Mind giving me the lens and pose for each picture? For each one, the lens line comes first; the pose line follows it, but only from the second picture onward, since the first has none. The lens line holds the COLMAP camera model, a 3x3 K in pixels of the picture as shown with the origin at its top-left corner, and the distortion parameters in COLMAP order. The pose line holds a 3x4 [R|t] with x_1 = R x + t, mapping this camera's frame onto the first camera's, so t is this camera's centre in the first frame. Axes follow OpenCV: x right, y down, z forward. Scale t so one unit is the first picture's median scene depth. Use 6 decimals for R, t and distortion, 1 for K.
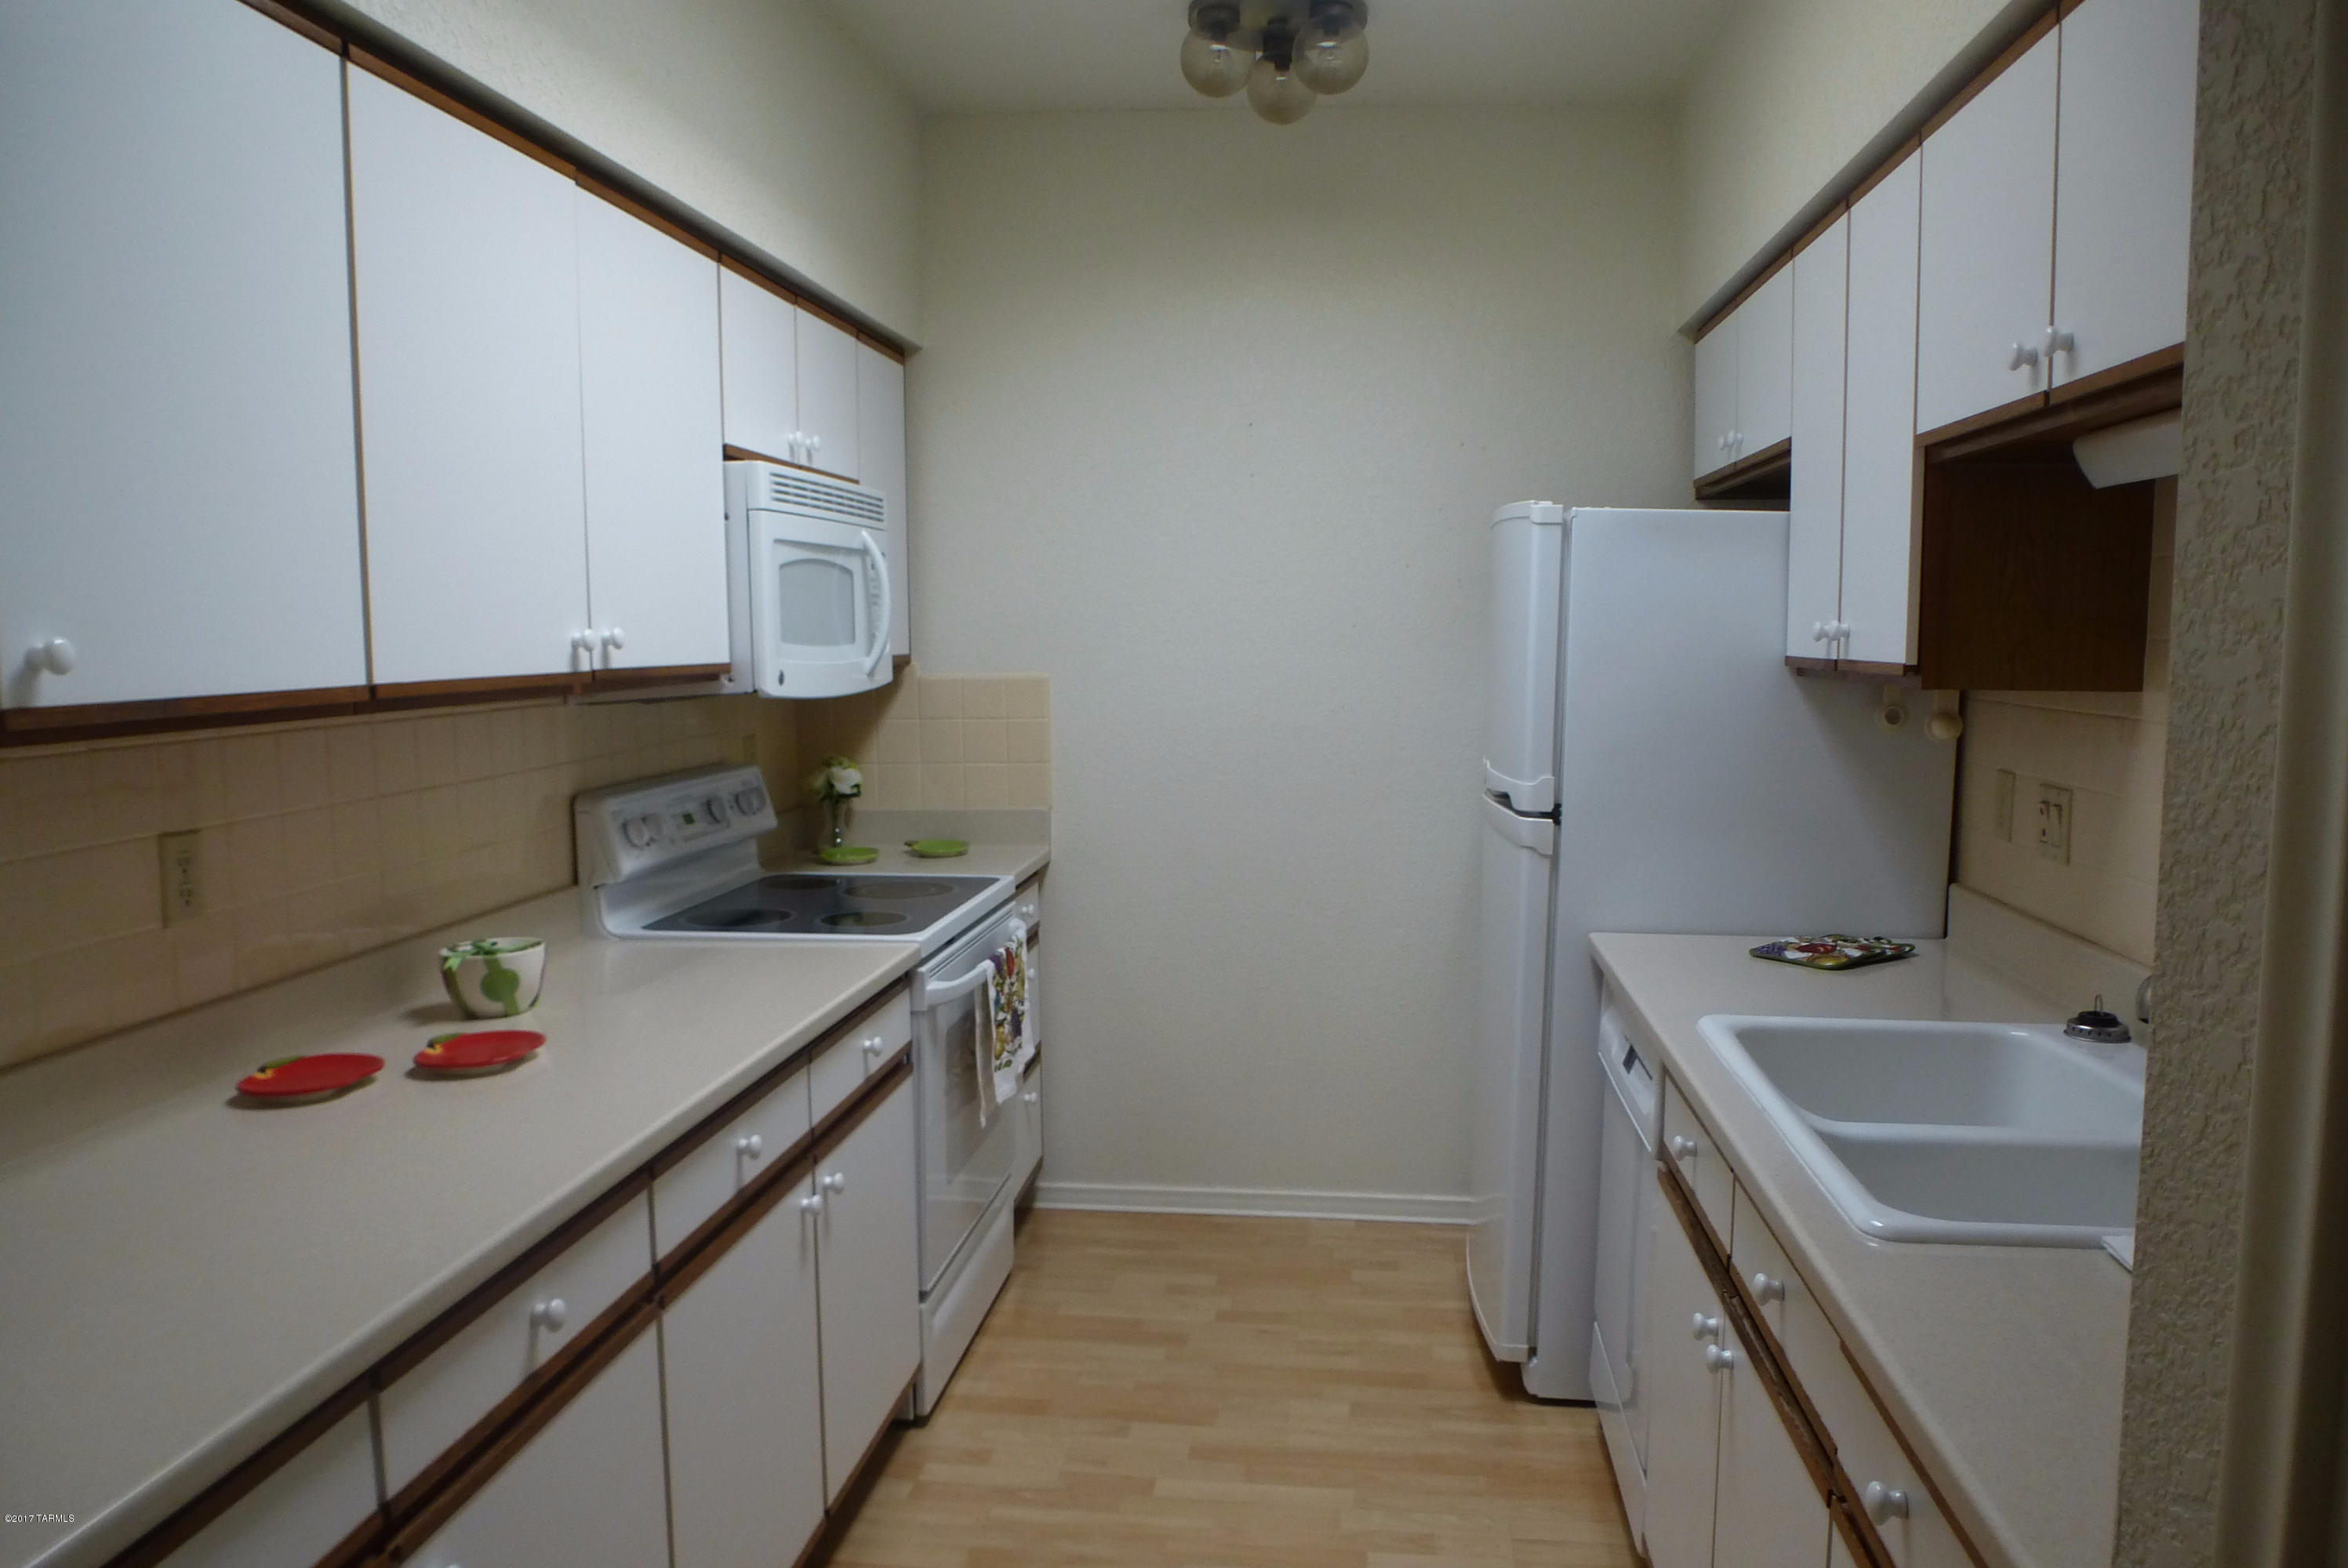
lens RADIAL K [[1710.1, 0, 1162.5], [0, 1710.1, 792.4], [0, 0, 1]] dist [-0.040029, 0.003327]
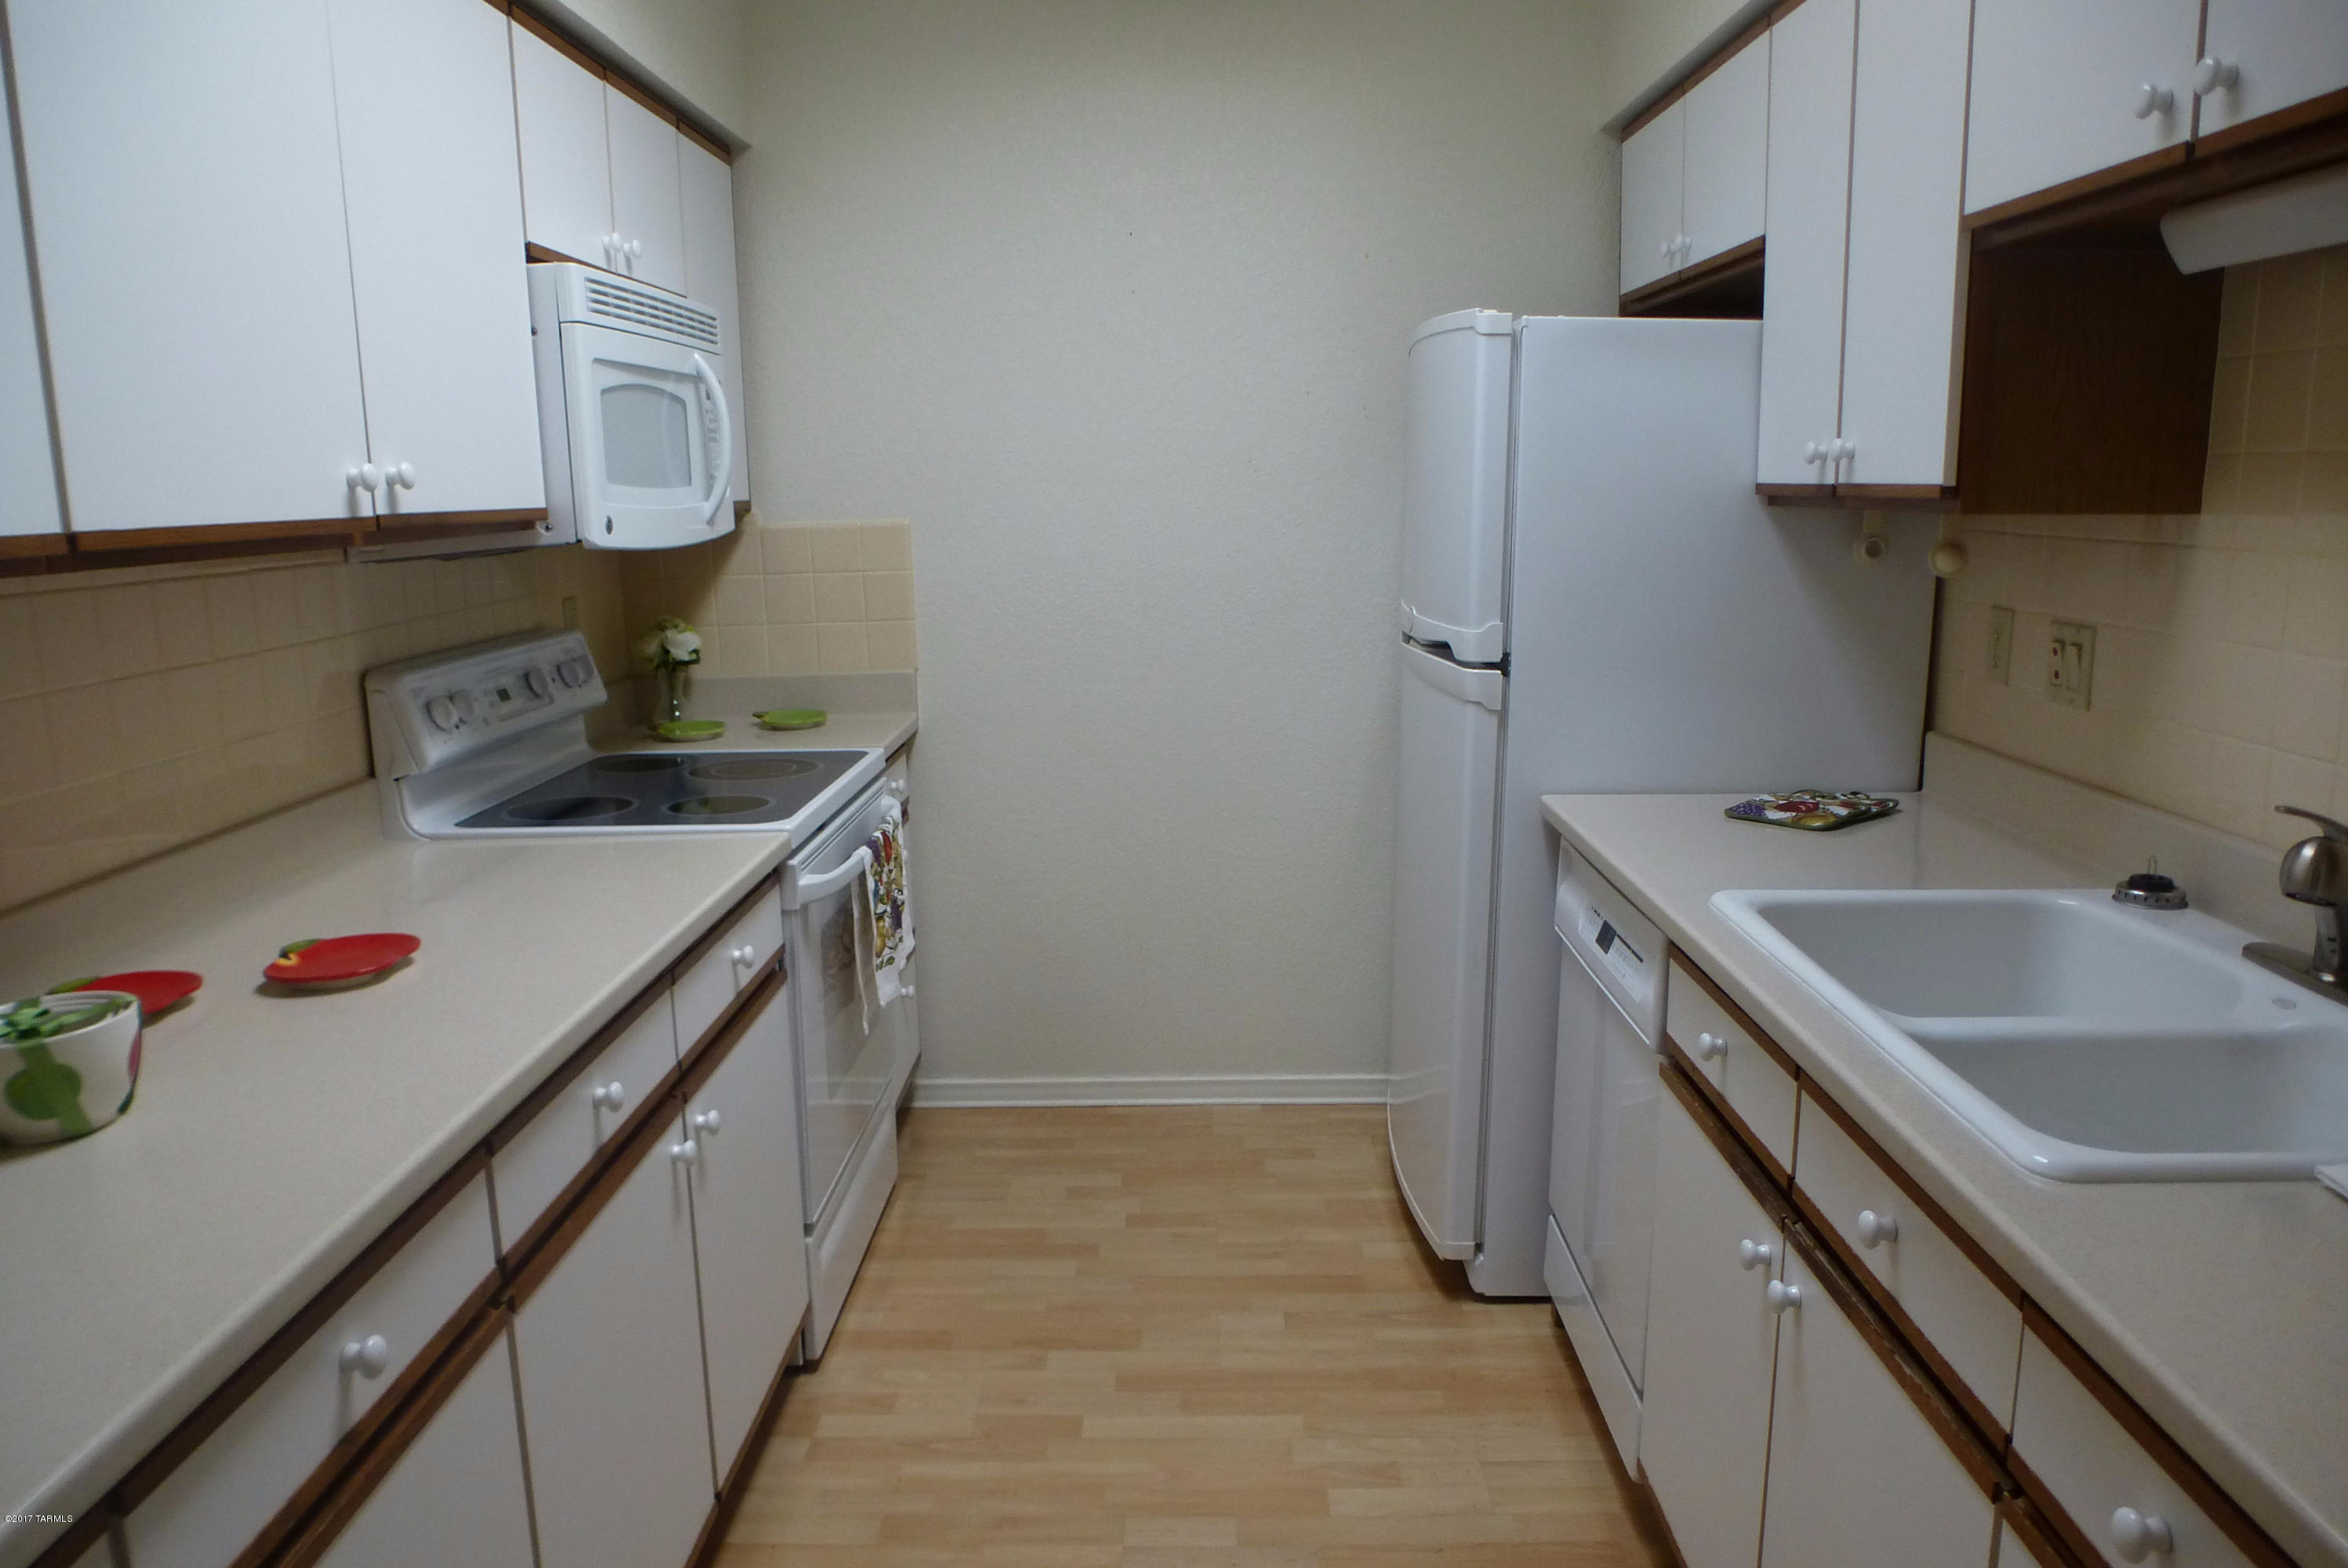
lens RADIAL K [[1696.4, 0, 1168.0], [0, 1696.4, 788.9], [0, 0, 1]] dist [-0.054661, 0.034017]
pose [[0.993723, -0.031467, 0.107356, -0.042867], [0.022455, 0.996200, 0.084147, -0.001107], [-0.109596, -0.081208, 0.990653, 0.134408]]
